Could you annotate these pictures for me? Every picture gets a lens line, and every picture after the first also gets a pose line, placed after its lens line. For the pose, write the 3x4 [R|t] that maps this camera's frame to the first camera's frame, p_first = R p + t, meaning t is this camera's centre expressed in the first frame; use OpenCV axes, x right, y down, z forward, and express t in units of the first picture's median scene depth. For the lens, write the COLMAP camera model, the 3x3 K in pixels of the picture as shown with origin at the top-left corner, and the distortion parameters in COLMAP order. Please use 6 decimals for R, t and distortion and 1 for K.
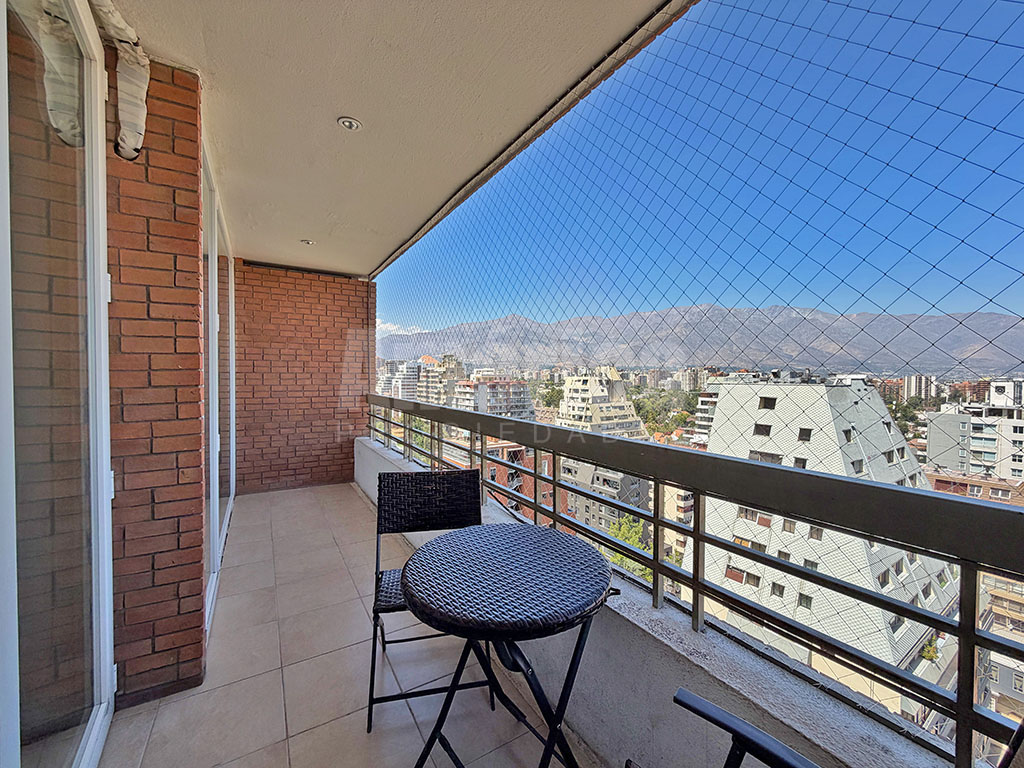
lens RADIAL K [[406.2, 0, 514.8], [0, 406.2, 380.5], [0, 0, 1]] dist [-0.000370, -0.000068]
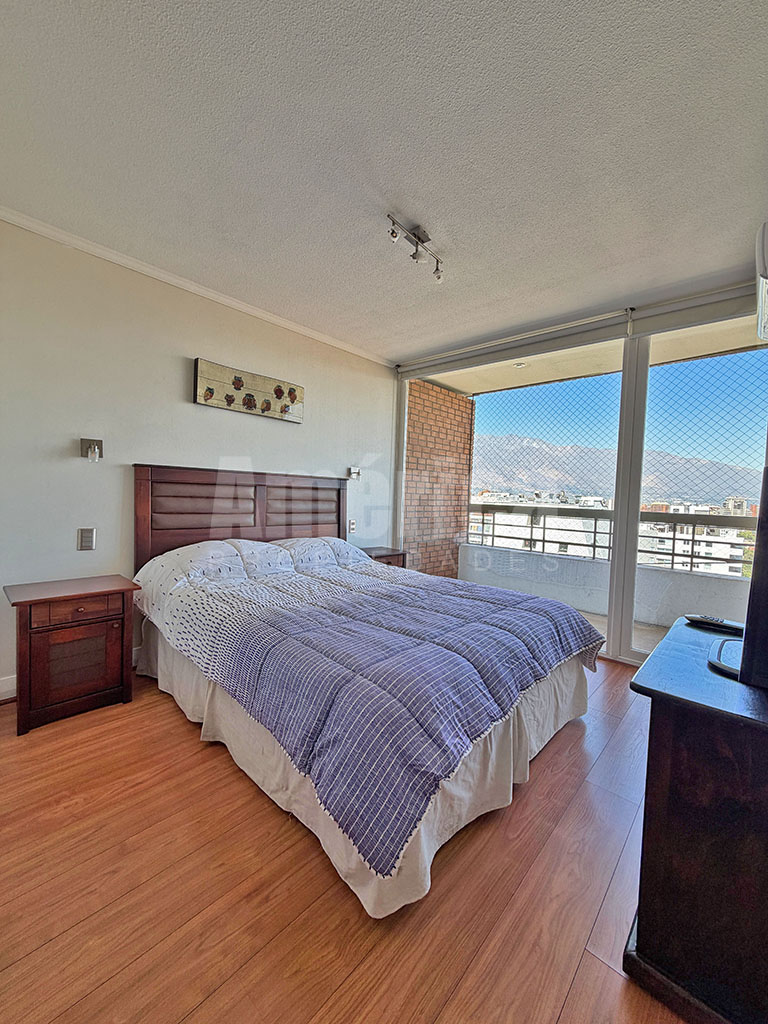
lens RADIAL K [[406.2, 0, 384.1], [0, 406.2, 510.1], [0, 0, 1]] dist [-0.000370, -0.000068]
pose [[0.963780, 0.021236, 0.265853, -0.897847], [-0.031542, 0.998905, 0.034555, 0.018489], [-0.264828, -0.041689, 0.963394, 0.018004]]
